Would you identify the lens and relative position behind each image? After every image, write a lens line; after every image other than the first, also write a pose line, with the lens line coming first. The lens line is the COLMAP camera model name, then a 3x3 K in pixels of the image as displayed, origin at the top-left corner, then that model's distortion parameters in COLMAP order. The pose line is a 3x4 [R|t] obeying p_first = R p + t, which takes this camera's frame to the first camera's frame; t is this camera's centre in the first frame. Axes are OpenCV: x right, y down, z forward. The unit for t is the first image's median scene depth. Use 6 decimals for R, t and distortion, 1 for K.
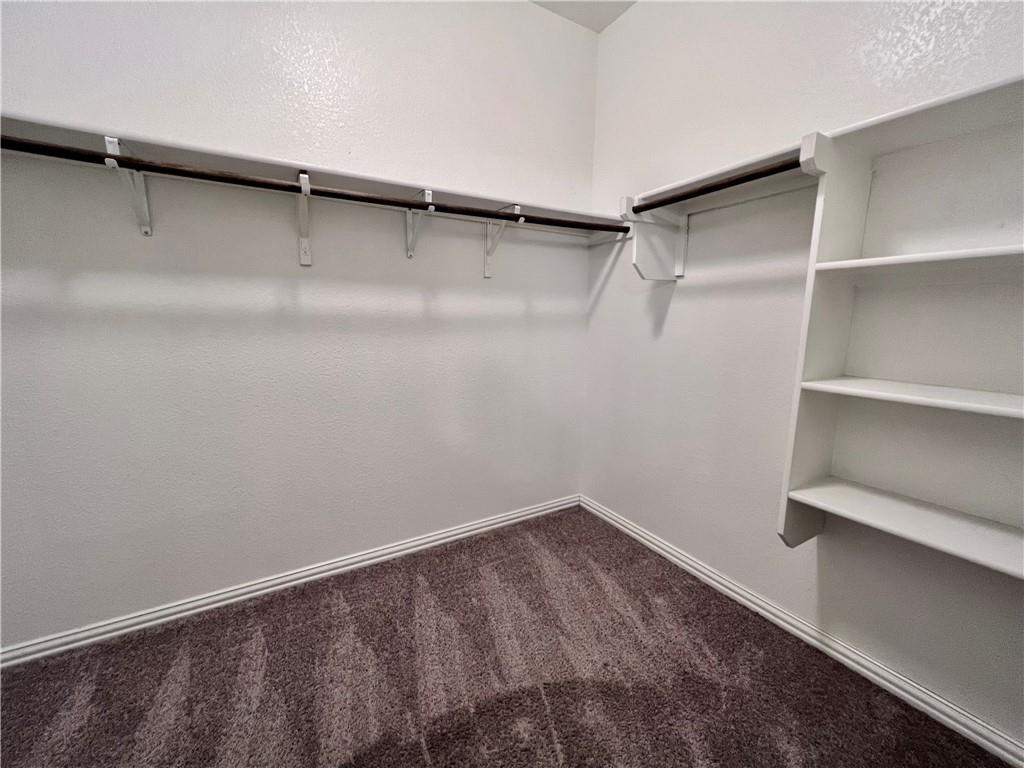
lens RADIAL K [[416.7, 0, 505.0], [0, 416.7, 382.4], [0, 0, 1]] dist [0.000314, 0.000641]
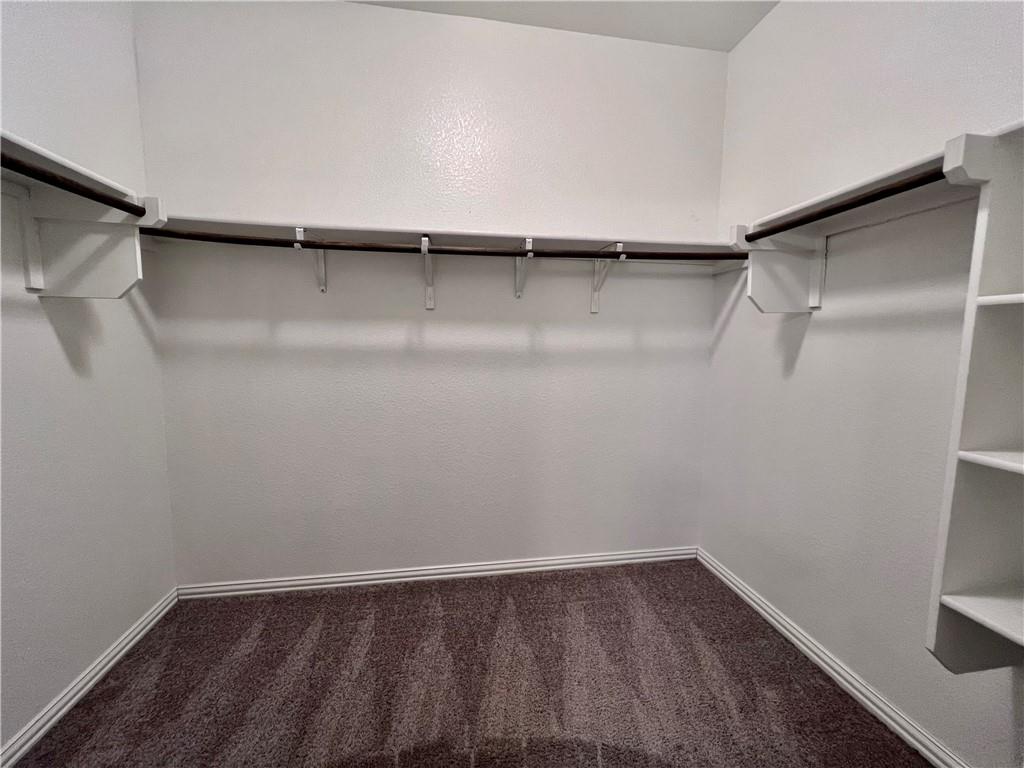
lens RADIAL K [[416.7, 0, 508.1], [0, 416.7, 378.9], [0, 0, 1]] dist [0.000314, 0.000641]
pose [[0.928842, 0.035062, -0.368812, 0.183015], [-0.056611, 0.997253, -0.047769, -0.039223], [0.366124, 0.065248, 0.928276, -0.010322]]
